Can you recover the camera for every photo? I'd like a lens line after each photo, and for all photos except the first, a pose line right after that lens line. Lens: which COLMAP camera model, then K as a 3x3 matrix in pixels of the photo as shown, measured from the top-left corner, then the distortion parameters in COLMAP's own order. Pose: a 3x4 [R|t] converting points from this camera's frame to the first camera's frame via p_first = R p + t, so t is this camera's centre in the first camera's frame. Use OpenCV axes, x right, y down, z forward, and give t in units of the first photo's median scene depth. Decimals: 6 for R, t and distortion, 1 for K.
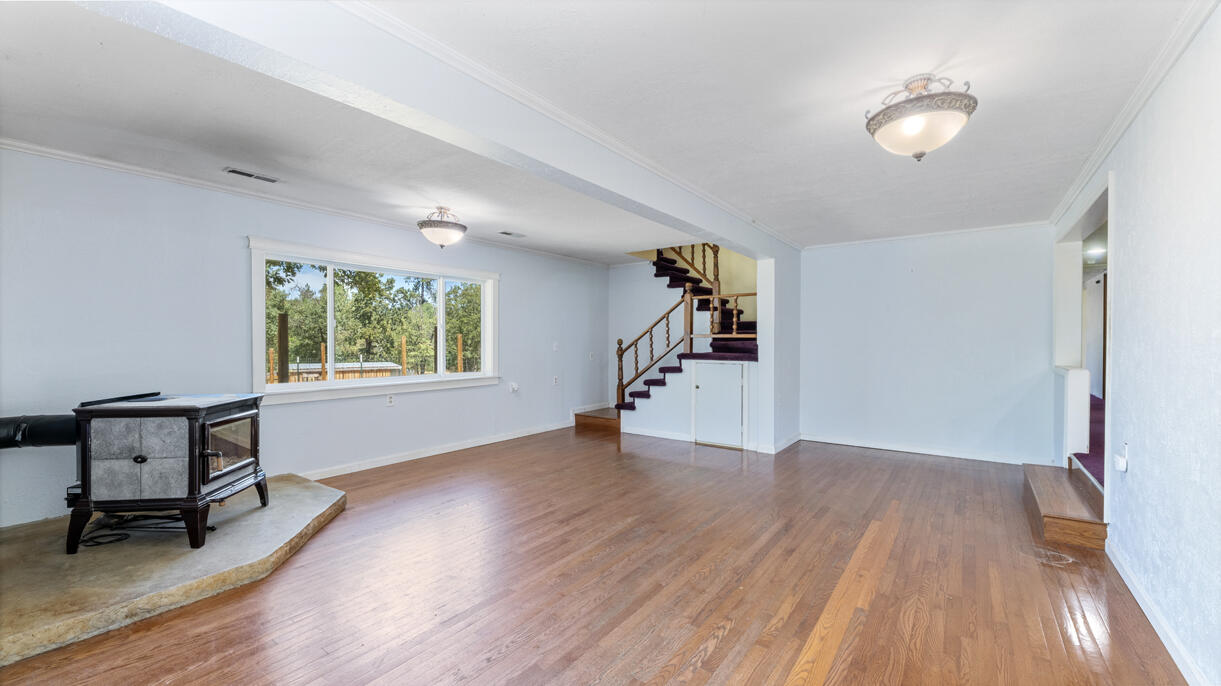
lens RADIAL K [[492.6, 0, 609.4], [0, 492.6, 344.1], [0, 0, 1]] dist [-0.002190, -0.000469]
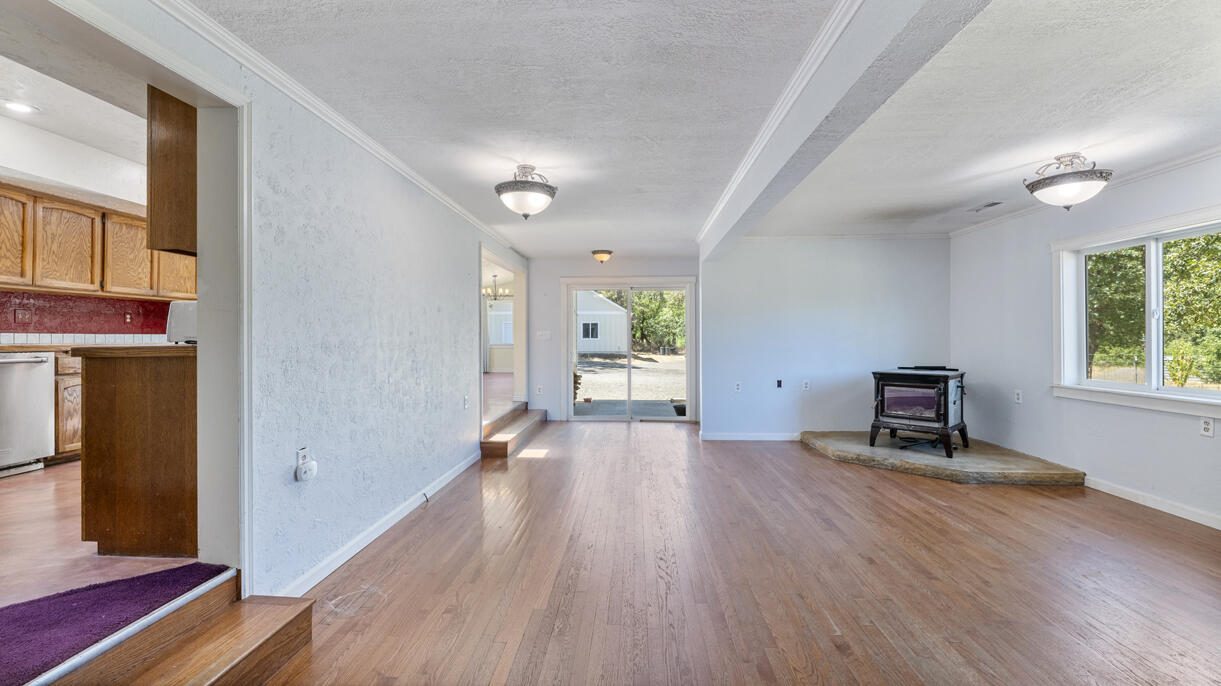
lens RADIAL K [[492.6, 0, 608.0], [0, 492.6, 338.2], [0, 0, 1]] dist [-0.002190, -0.000469]
pose [[-0.843067, 0.002518, -0.537803, 0.757882], [0.000573, 0.999993, 0.003784, -0.007921], [0.537808, 0.002882, -0.843062, 1.487605]]
